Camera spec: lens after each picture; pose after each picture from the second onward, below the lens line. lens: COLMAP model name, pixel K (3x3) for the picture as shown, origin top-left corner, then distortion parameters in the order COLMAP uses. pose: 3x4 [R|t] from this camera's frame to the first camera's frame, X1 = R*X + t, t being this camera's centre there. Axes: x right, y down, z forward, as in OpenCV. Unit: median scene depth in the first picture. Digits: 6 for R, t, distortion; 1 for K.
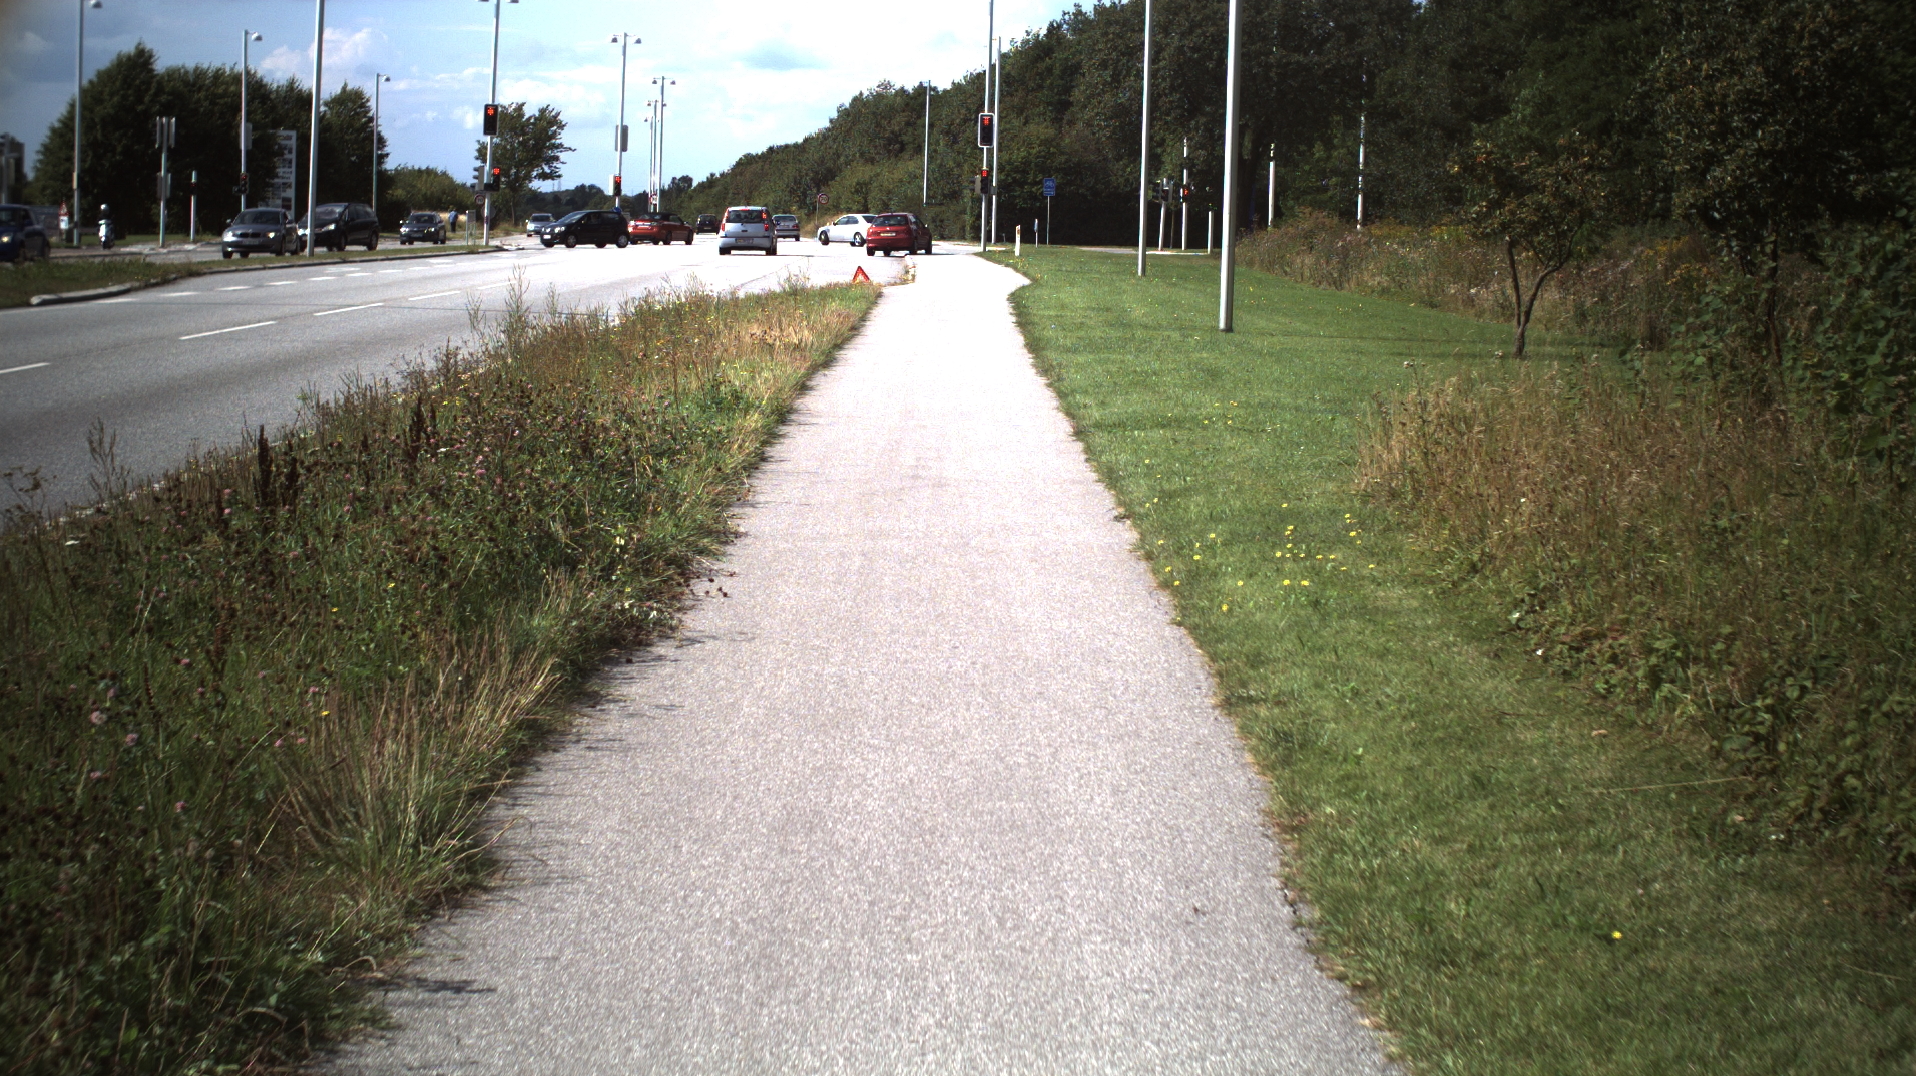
lens RADIAL K [[3011.9, 0, 950.9], [0, 3011.9, 535.5], [0, 0, 1]] dist [-0.237435, 0.000000]
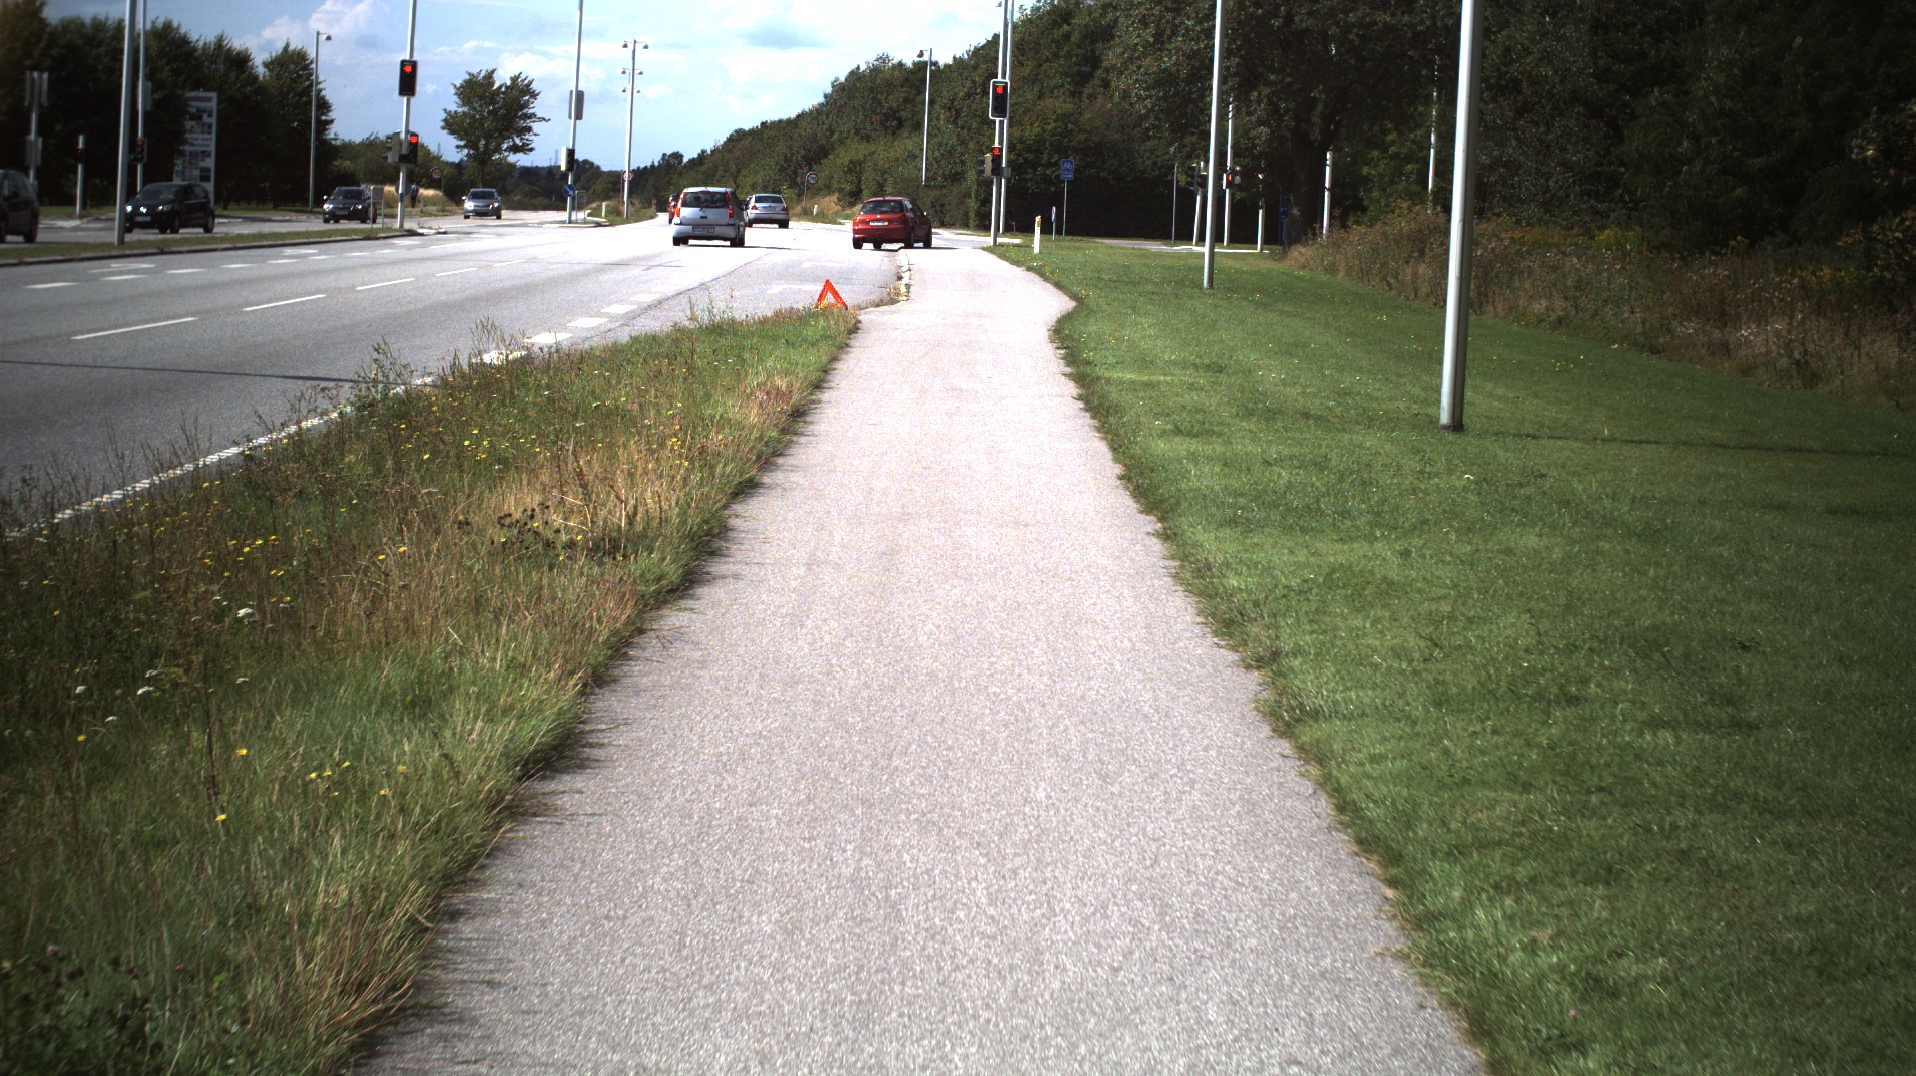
lens RADIAL K [[3011.9, 0, 966.7], [0, 3011.9, 532.6], [0, 0, 1]] dist [-0.237435, 0.000000]
pose [[0.999828, 0.016750, 0.007948, -0.001413], [-0.016792, 0.999846, 0.005169, -0.014780], [-0.007860, -0.005301, 0.999955, 0.129223]]
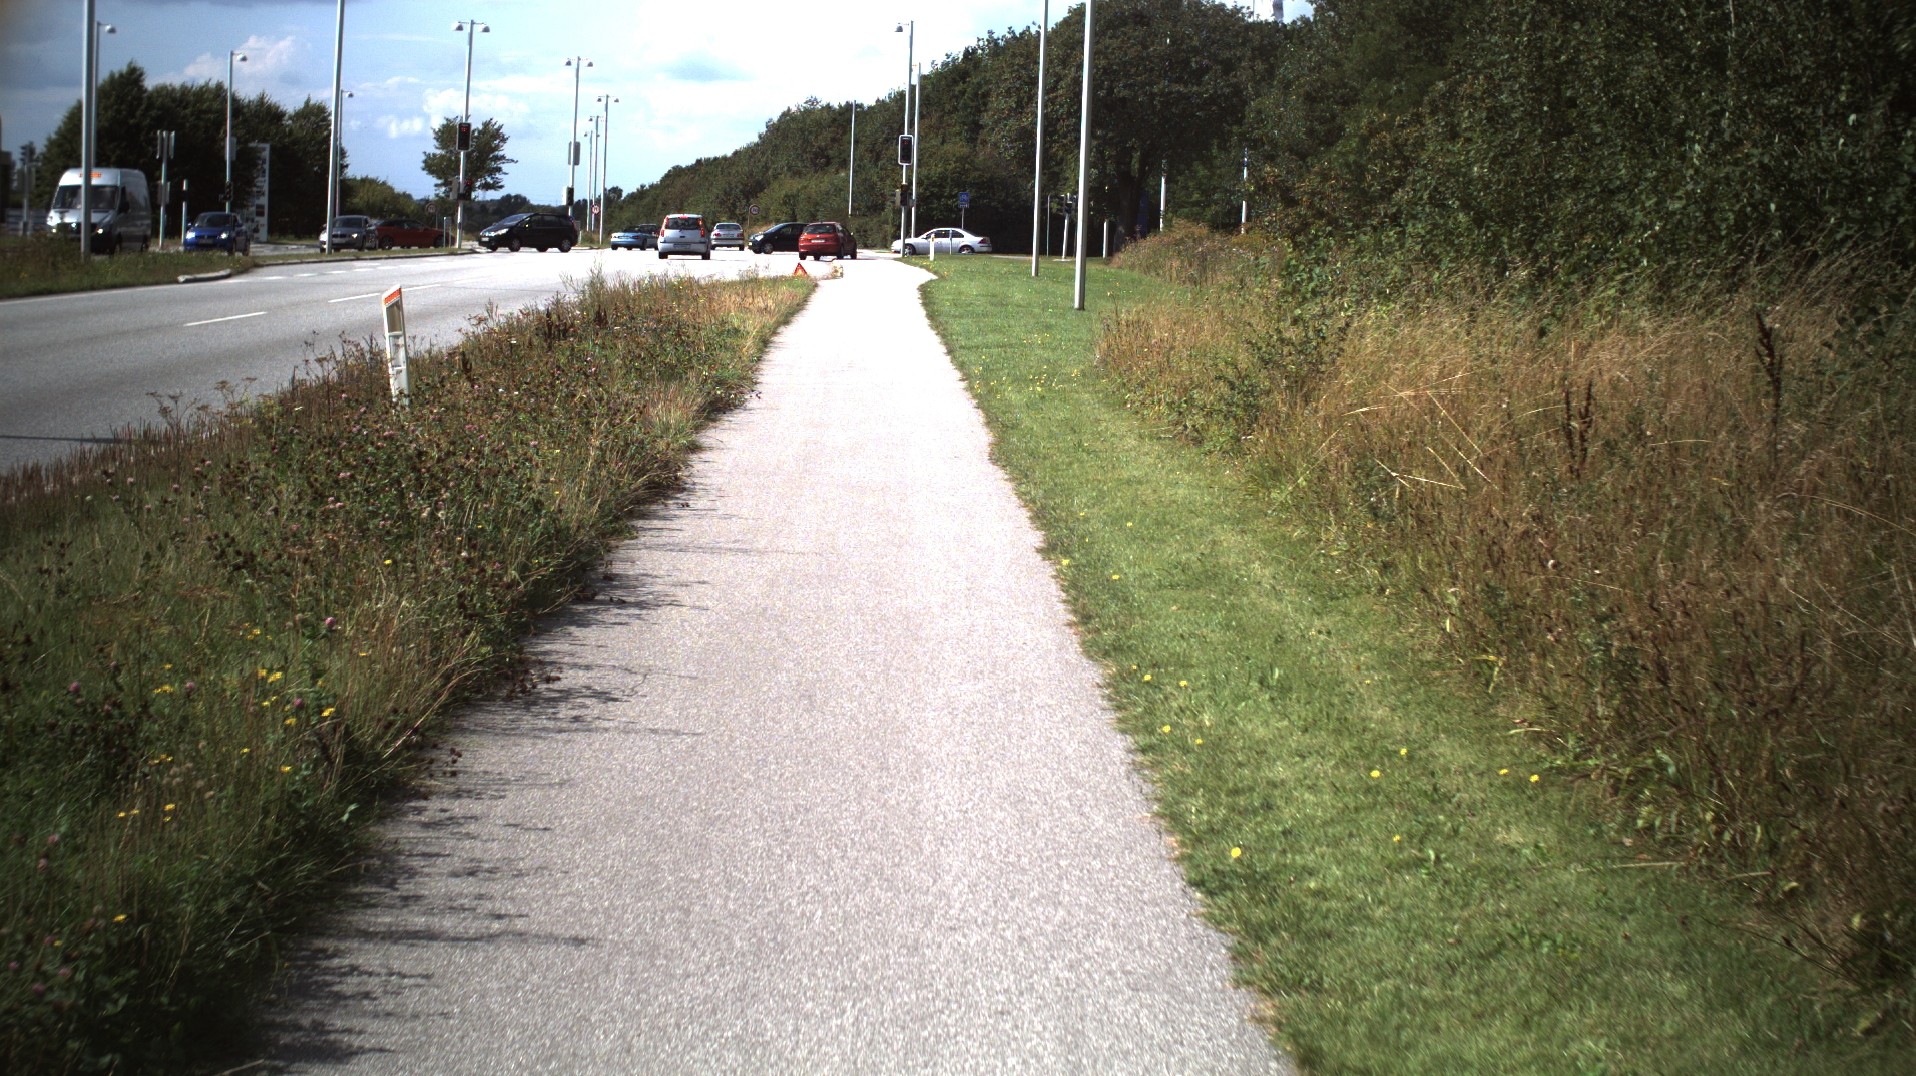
lens RADIAL K [[3011.9, 0, 940.7], [0, 3011.9, 544.0], [0, 0, 1]] dist [-0.237435, 0.000000]
pose [[0.999730, 0.005498, 0.022571, 0.000248], [-0.005466, 0.999984, -0.001486, 0.011246], [-0.022579, 0.001362, 0.999744, -0.097026]]
